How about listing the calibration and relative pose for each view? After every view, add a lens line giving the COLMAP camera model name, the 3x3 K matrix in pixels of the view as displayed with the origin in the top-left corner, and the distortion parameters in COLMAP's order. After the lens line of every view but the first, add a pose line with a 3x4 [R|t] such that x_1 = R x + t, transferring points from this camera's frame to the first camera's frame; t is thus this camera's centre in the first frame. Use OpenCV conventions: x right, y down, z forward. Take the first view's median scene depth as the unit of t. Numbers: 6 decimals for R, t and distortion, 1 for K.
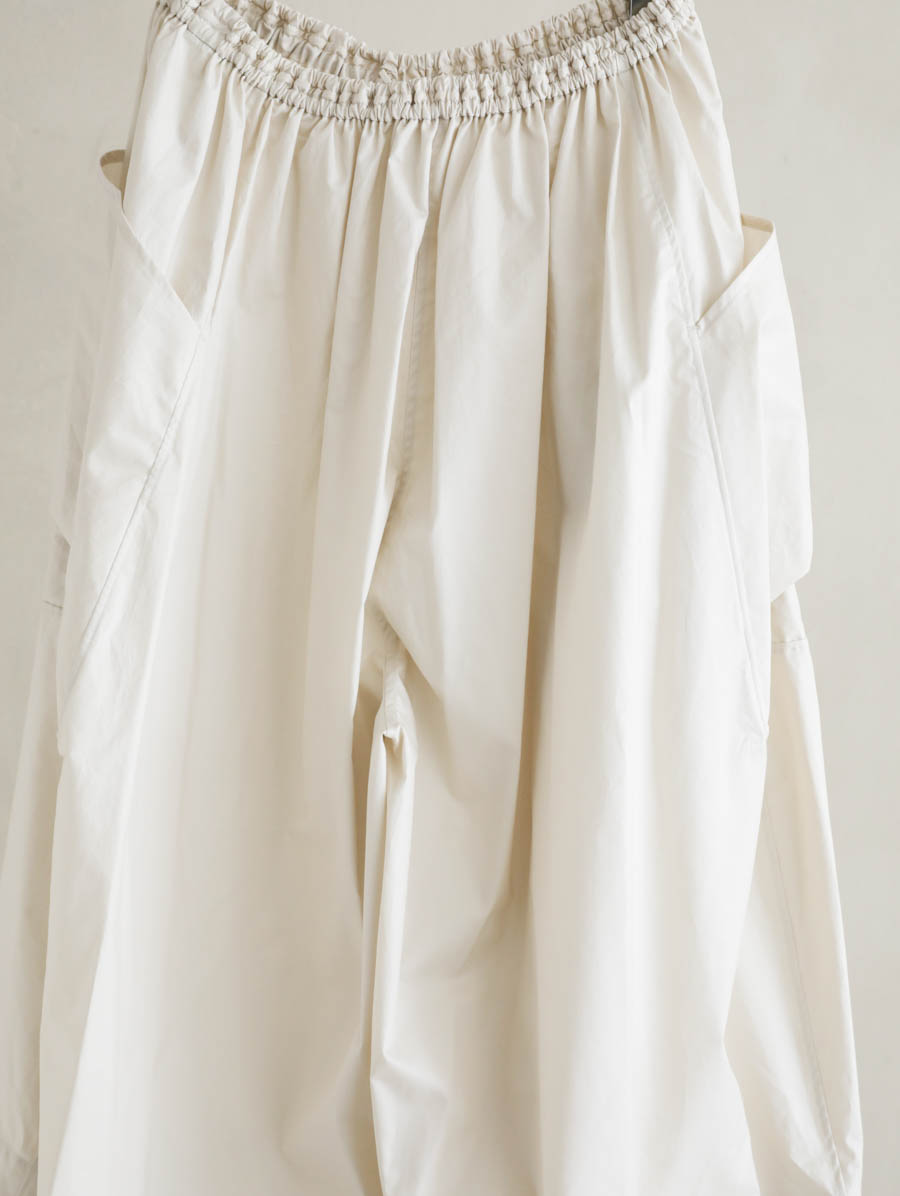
lens RADIAL K [[1789.6, 0, 450.0], [0, 1789.6, 598.0], [0, 0, 1]] dist [0.039666, 0.146743]
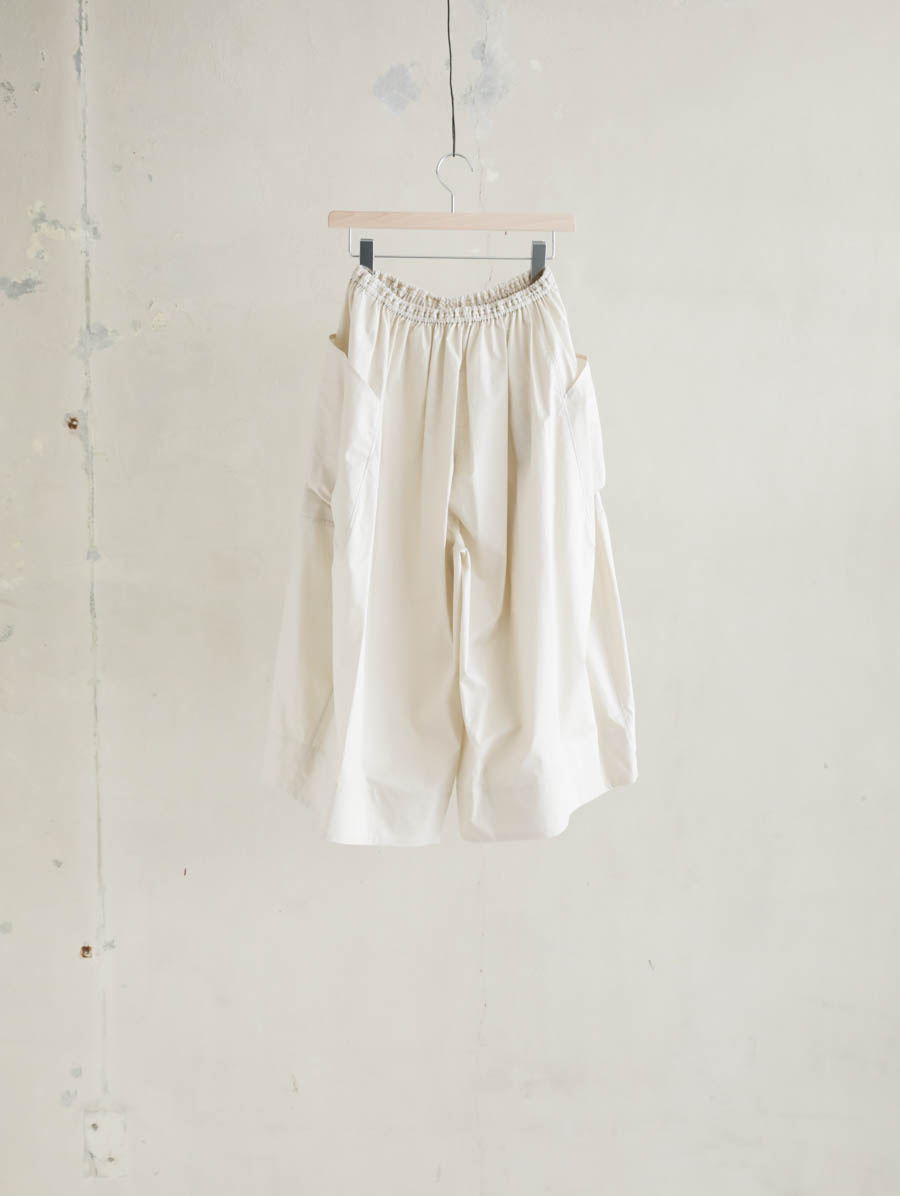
lens RADIAL K [[1789.6, 0, 450.0], [0, 1789.6, 598.0], [0, 0, 1]] dist [0.039666, 0.146743]
pose [[0.980580, -0.060983, 0.186398, -0.549195], [0.060993, 0.998122, 0.005688, 0.127119], [-0.186395, 0.005791, 0.982458, -1.617854]]
